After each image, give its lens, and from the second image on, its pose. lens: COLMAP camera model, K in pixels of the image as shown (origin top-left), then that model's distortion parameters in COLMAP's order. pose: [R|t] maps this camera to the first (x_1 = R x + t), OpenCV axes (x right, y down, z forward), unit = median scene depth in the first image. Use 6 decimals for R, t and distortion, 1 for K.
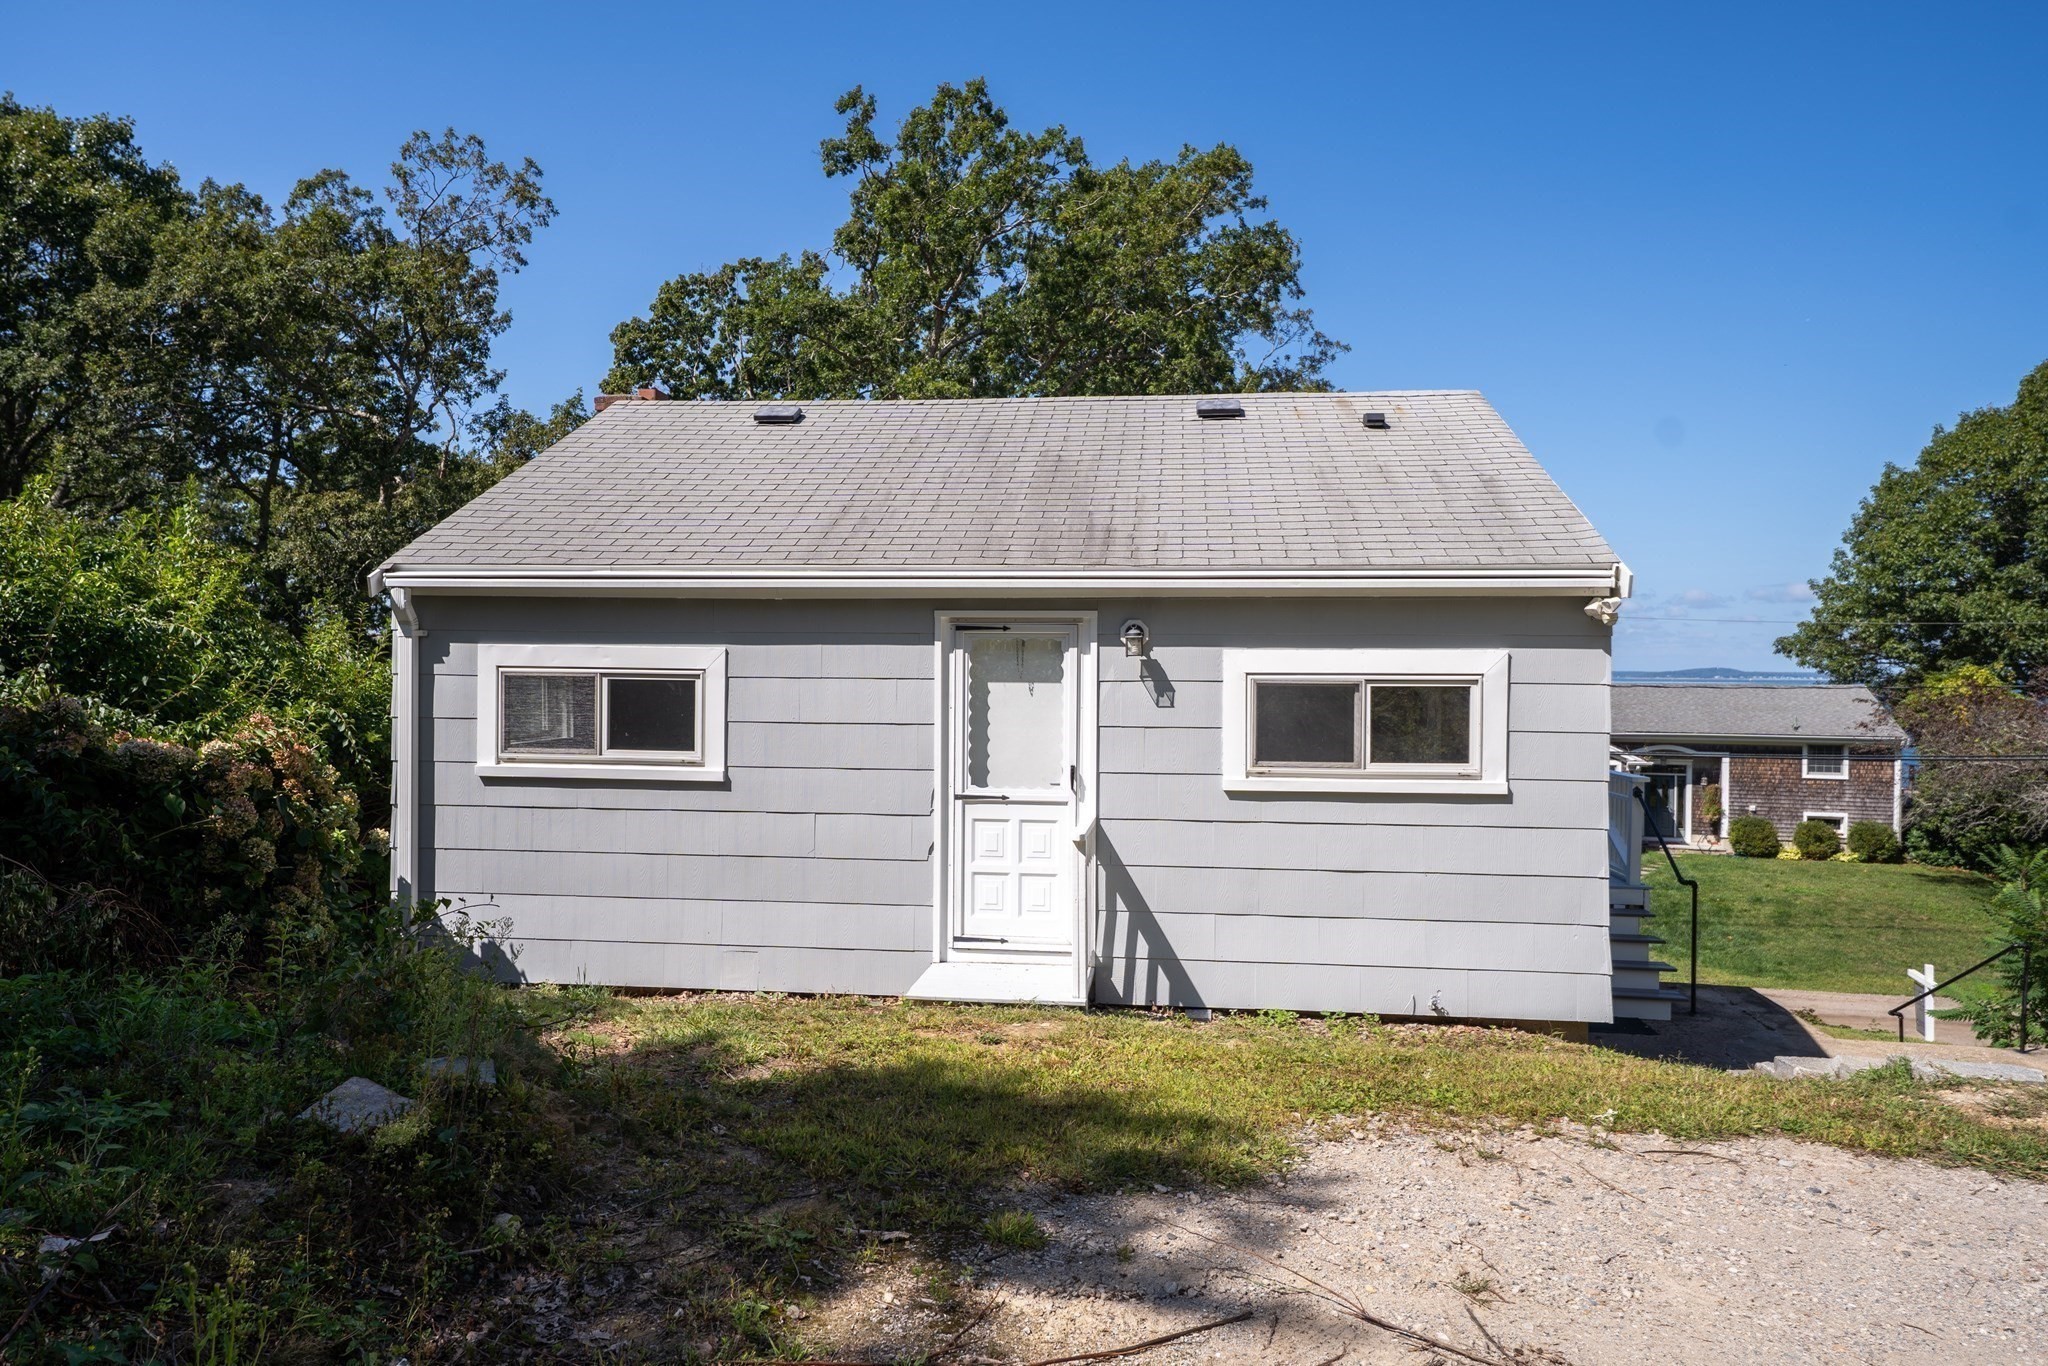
lens RADIAL K [[1293.3, 0, 1024.3], [0, 1293.3, 678.6], [0, 0, 1]] dist [0.025074, -0.000851]
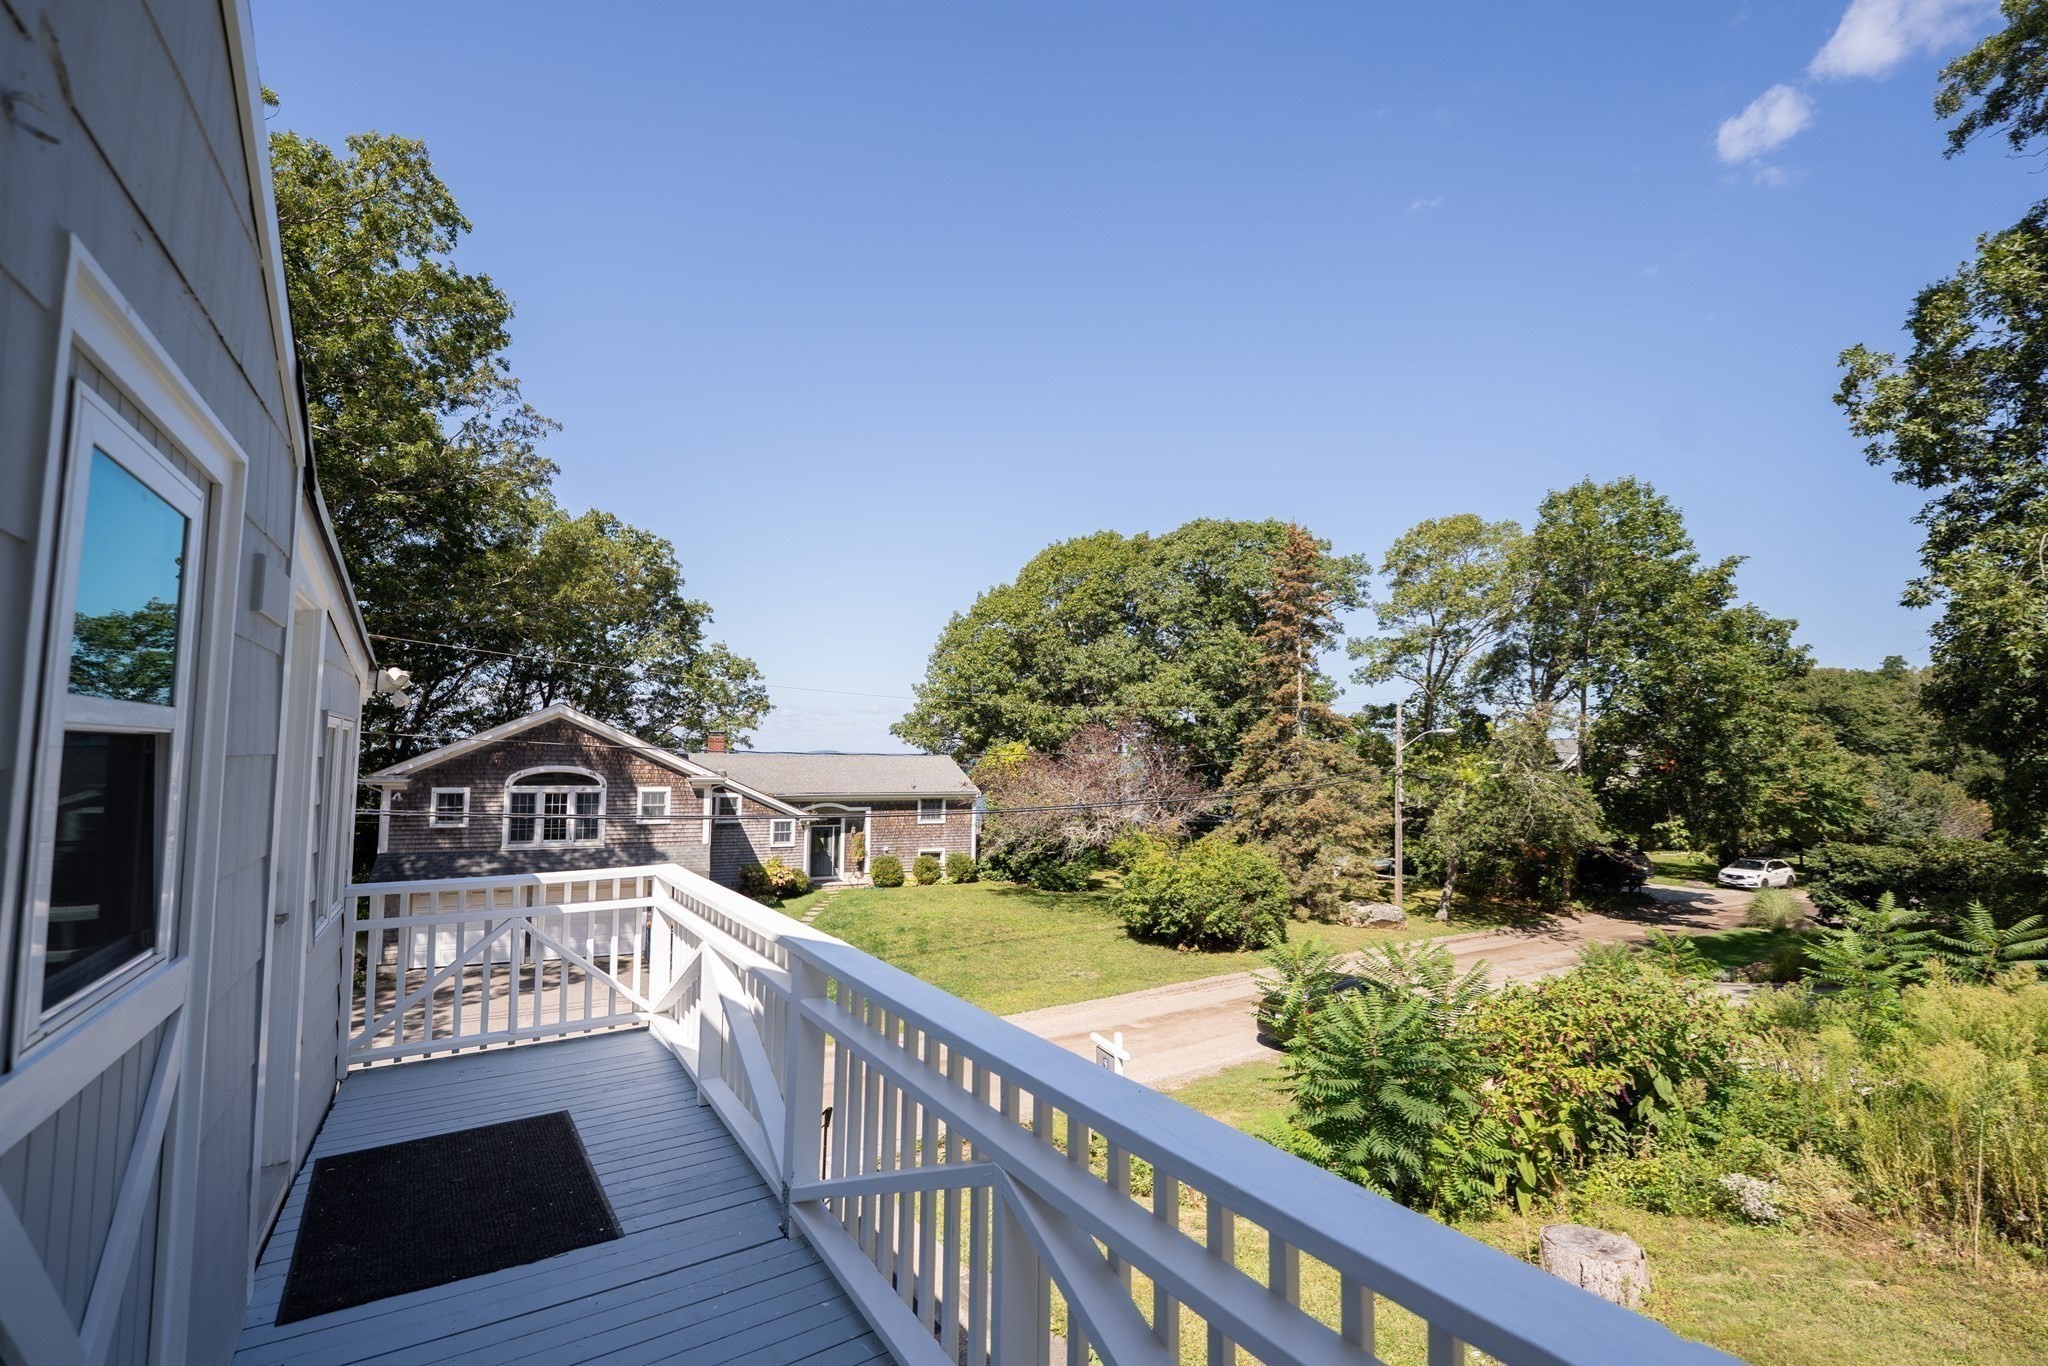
lens RADIAL K [[848.4, 0, 1018.6], [0, 848.4, 688.5], [0, 0, 1]] dist [0.001401, 0.000078]
pose [[0.760343, 0.052113, 0.647428, 0.475707], [-0.000123, 0.996788, -0.080090, 0.031421], [-0.649522, 0.060816, 0.757907, 1.242347]]
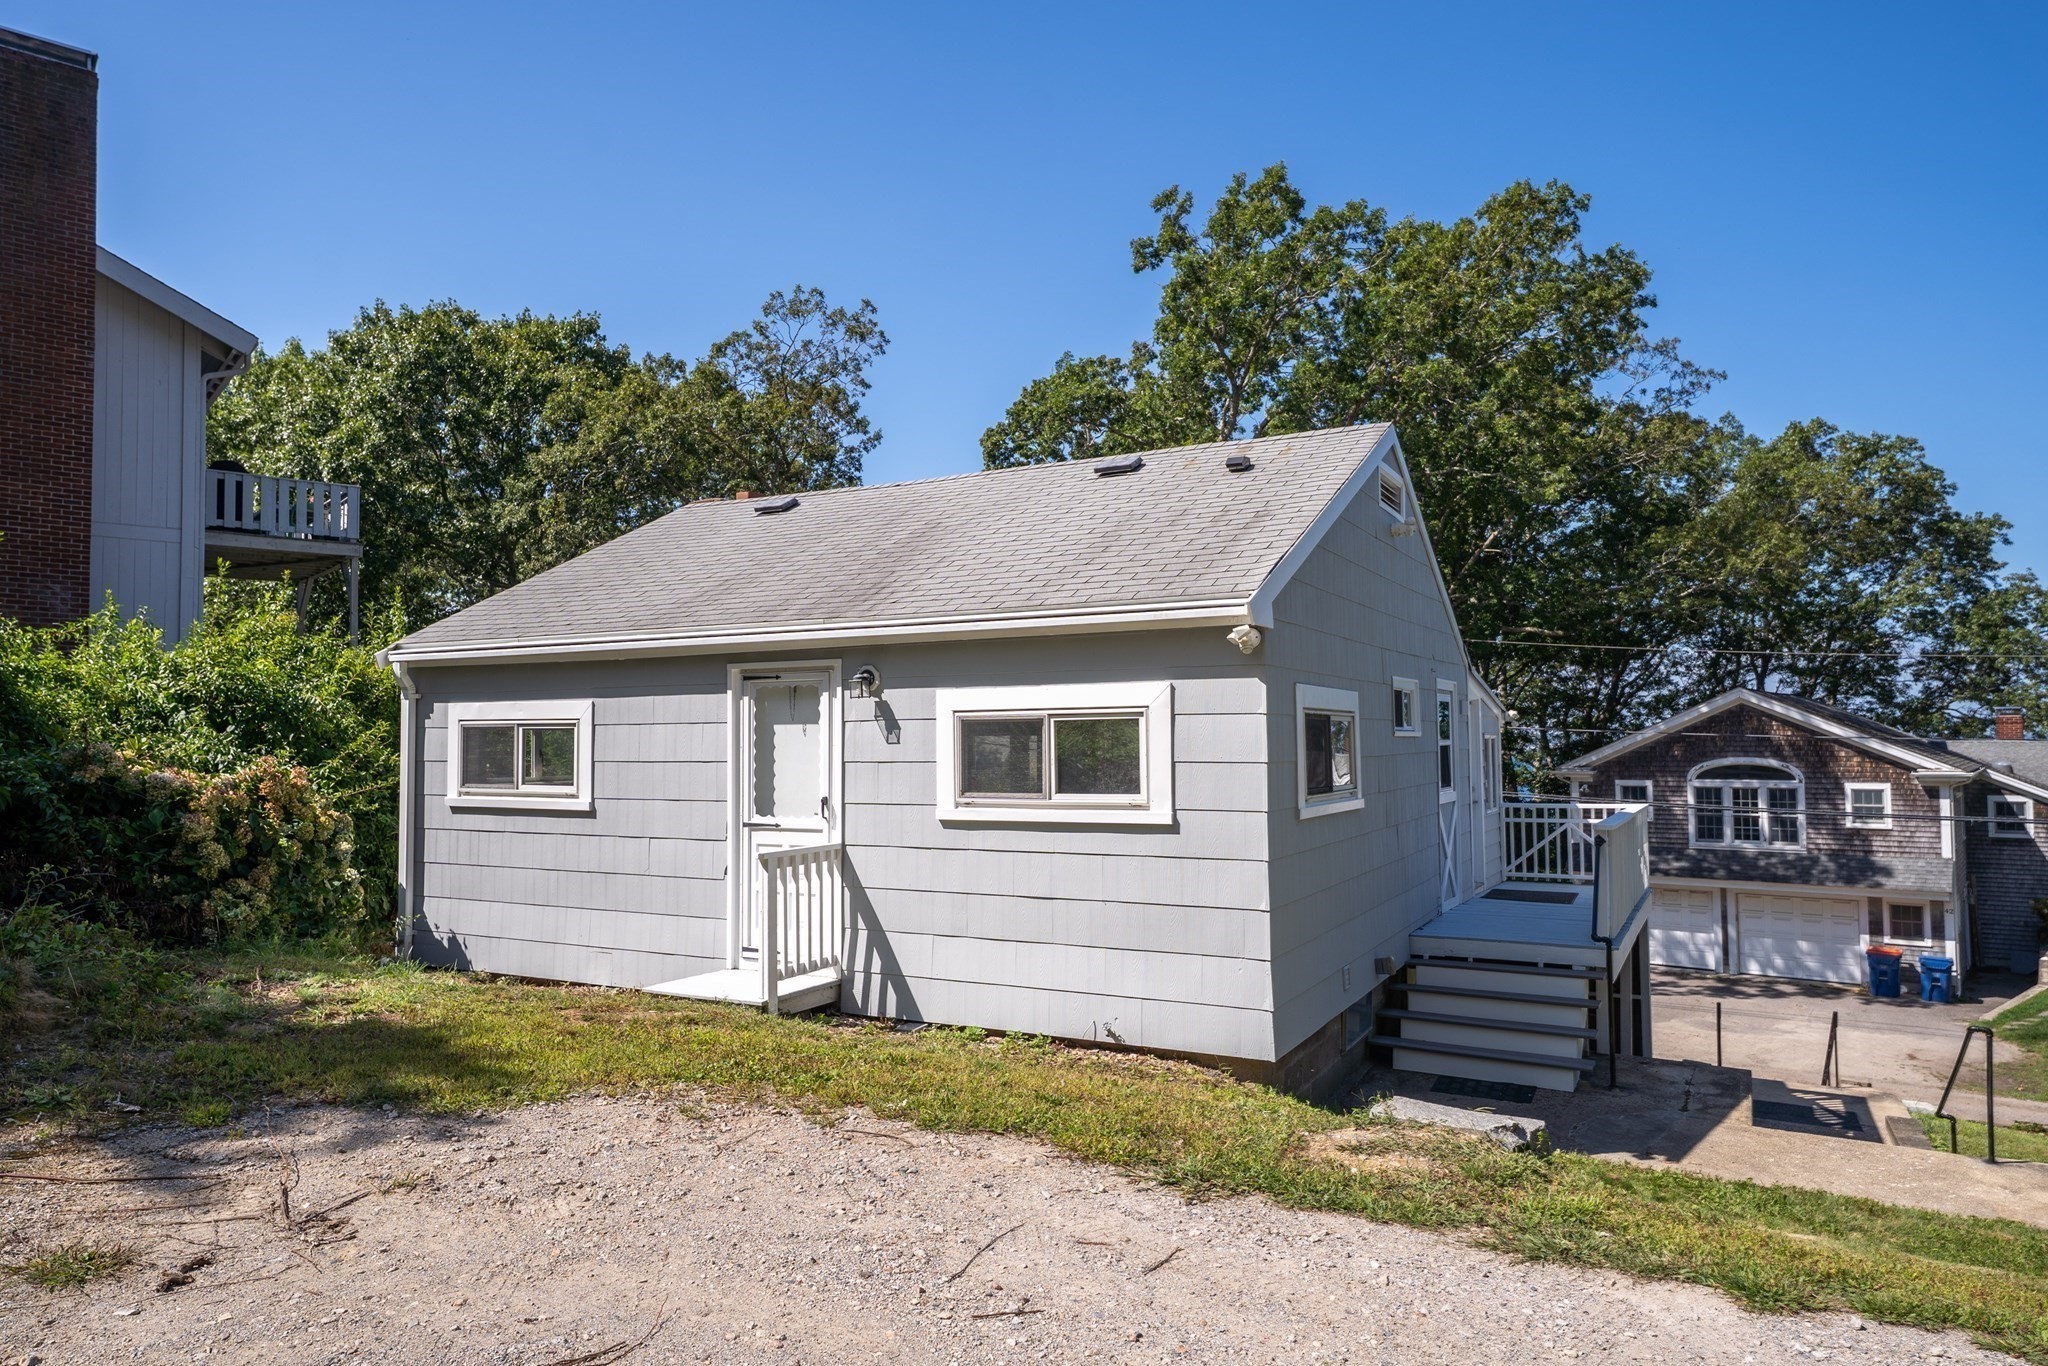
lens RADIAL K [[1267.6, 0, 1024.9], [0, 1267.6, 693.9], [0, 0, 1]] dist [0.022840, -0.000526]
pose [[0.930977, -0.027551, -0.364038, 0.567982], [0.011007, 0.998813, -0.047445, 0.030064], [0.364913, 0.040163, 0.930175, 0.034481]]
